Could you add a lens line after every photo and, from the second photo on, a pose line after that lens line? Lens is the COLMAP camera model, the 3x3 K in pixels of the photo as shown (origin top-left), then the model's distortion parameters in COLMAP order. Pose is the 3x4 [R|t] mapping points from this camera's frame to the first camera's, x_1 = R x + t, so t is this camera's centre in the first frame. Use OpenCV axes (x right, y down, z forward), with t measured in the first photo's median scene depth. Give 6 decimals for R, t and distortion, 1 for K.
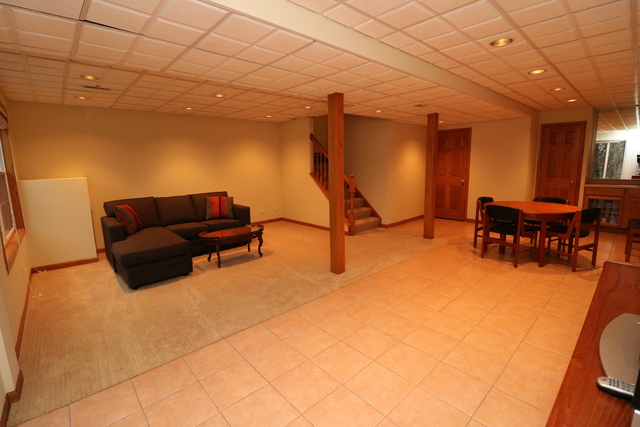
lens RADIAL K [[295.0, 0, 319.3], [0, 295.0, 209.6], [0, 0, 1]] dist [-0.009577, -0.004426]
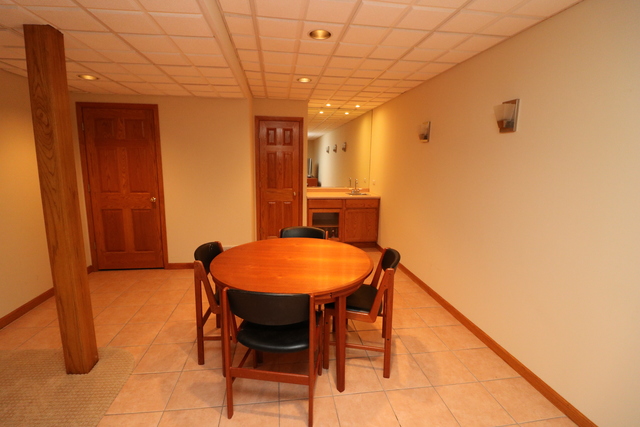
lens RADIAL K [[295.0, 0, 317.1], [0, 295.0, 208.7], [0, 0, 1]] dist [-0.009577, -0.004426]
pose [[0.573922, -0.104830, 0.812173, 0.220550], [0.101331, 0.993242, 0.056596, -0.085205], [-0.812617, 0.049817, 0.580666, 0.443459]]
